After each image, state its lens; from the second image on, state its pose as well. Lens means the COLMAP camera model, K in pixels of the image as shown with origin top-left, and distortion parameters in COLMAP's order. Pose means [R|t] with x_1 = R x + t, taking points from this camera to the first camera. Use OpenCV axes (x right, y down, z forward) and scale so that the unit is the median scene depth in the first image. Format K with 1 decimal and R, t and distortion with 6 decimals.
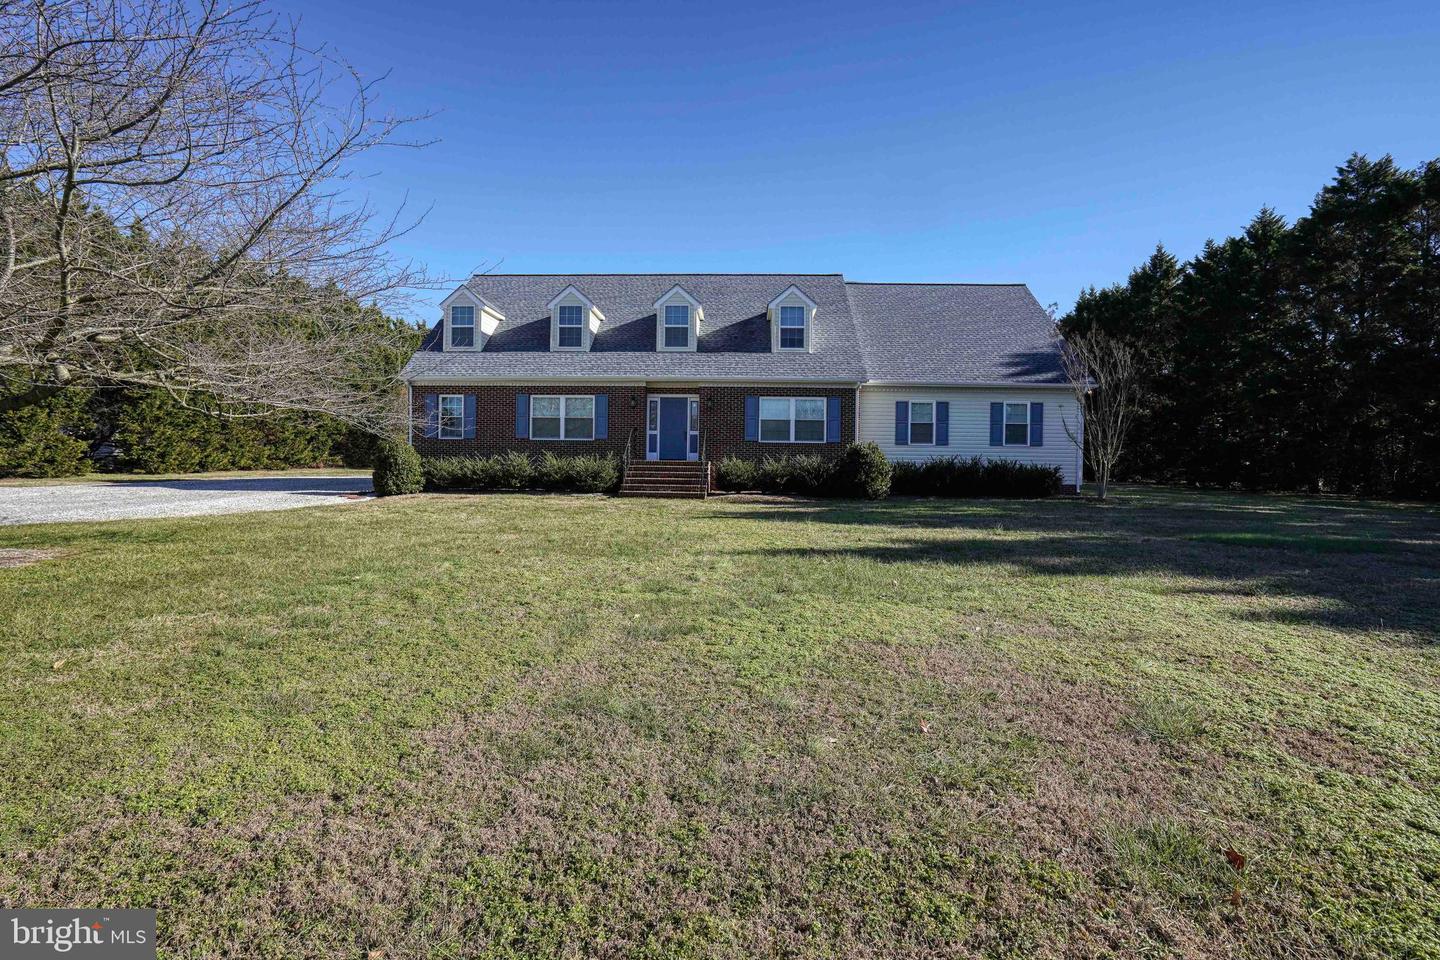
lens RADIAL K [[622.2, 0, 720.0], [0, 622.2, 480.0], [0, 0, 1]] dist [-0.035794, 0.000127]
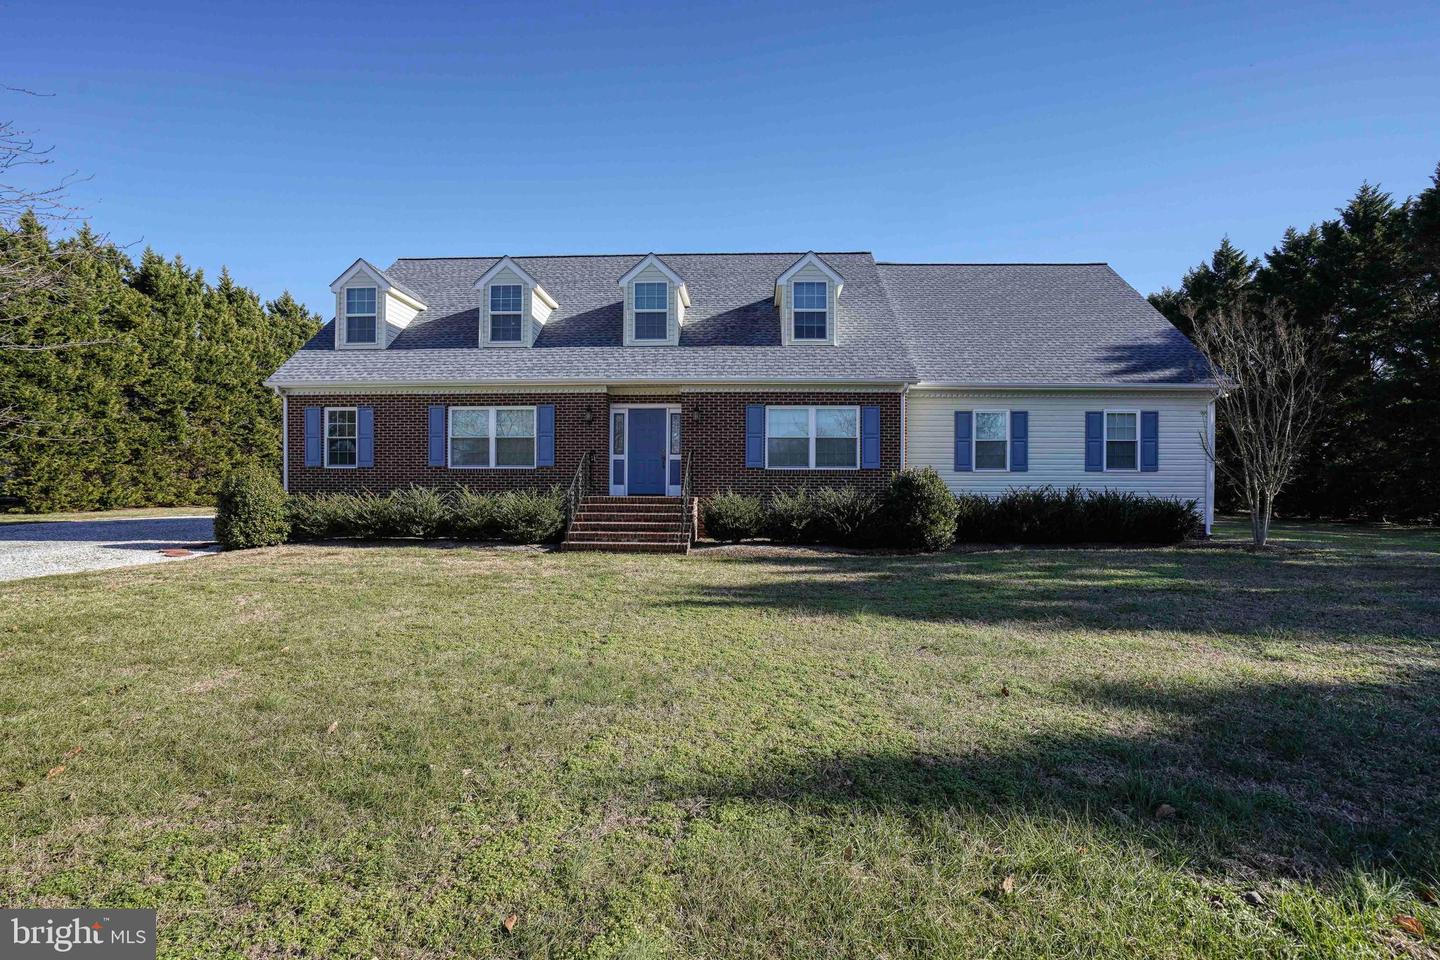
lens RADIAL K [[693.7, 0, 720.0], [0, 693.7, 480.0], [0, 0, 1]] dist [-0.039544, 0.000114]
pose [[0.999957, -0.008244, -0.004353, 0.013136], [0.008029, 0.998848, -0.047306, -0.011198], [0.004738, 0.047269, 0.998871, 0.201381]]
